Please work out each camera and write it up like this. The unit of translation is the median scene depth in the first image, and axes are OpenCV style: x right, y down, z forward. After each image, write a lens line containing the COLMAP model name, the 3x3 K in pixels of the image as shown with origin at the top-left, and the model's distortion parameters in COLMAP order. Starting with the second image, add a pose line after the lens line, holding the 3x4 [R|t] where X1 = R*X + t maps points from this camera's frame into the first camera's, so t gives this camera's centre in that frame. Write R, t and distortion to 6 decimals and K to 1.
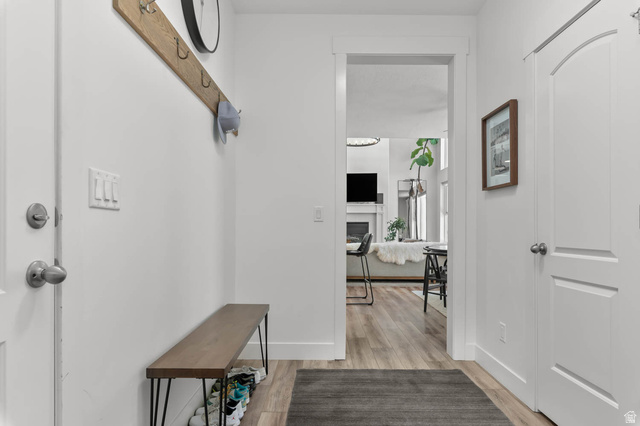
lens RADIAL K [[366.3, 0, 319.8], [0, 366.3, 215.6], [0, 0, 1]] dist [0.001347, -0.000056]
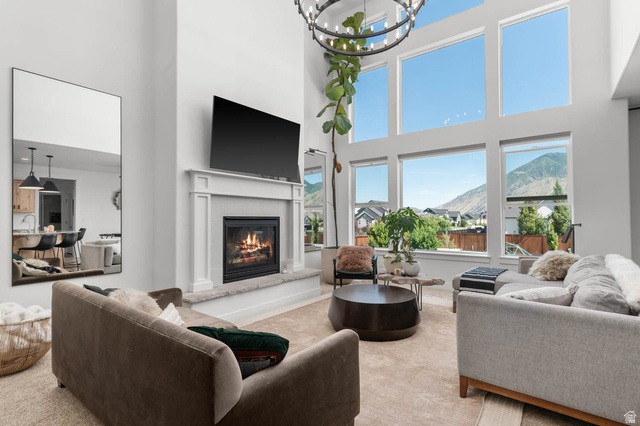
lens RADIAL K [[313.0, 0, 322.5], [0, 313.0, 213.3], [0, 0, 1]] dist [0.003095, 0.000395]
pose [[0.599671, 0.015310, 0.800100, -0.174487], [-0.006983, 0.999879, -0.013900, 0.017780], [-0.800216, 0.002748, 0.599706, 0.687848]]
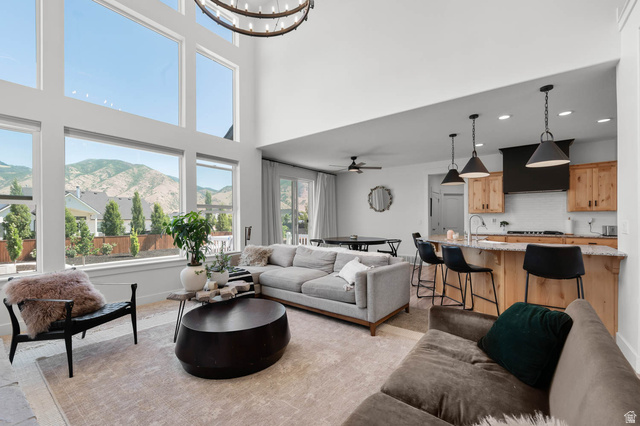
lens RADIAL K [[279.1, 0, 321.4], [0, 279.1, 218.4], [0, 0, 1]] dist [0.007909, 0.000273]
pose [[-0.805201, 0.006461, 0.592967, -0.089090], [-0.004106, 0.999856, -0.016471, 0.016746], [-0.592988, -0.015698, -0.805058, 0.987594]]
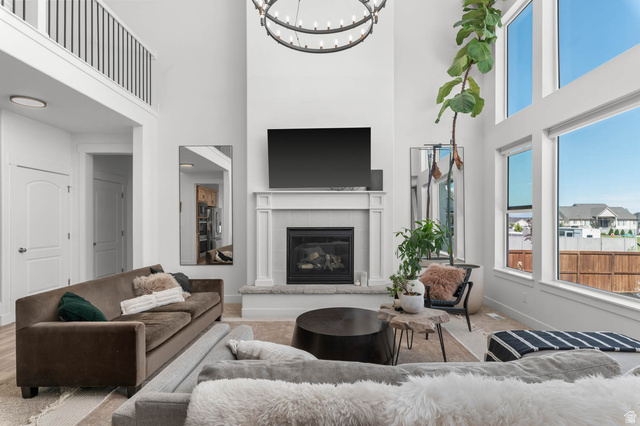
lens RADIAL K [[338.8, 0, 322.3], [0, 338.8, 216.3], [0, 0, 1]] dist [0.004792, 0.001177]
pose [[0.999973, -0.002968, 0.006782, 0.086810], [0.002900, 0.999946, 0.010010, -0.002082], [-0.006811, -0.009991, 0.999927, 0.537521]]
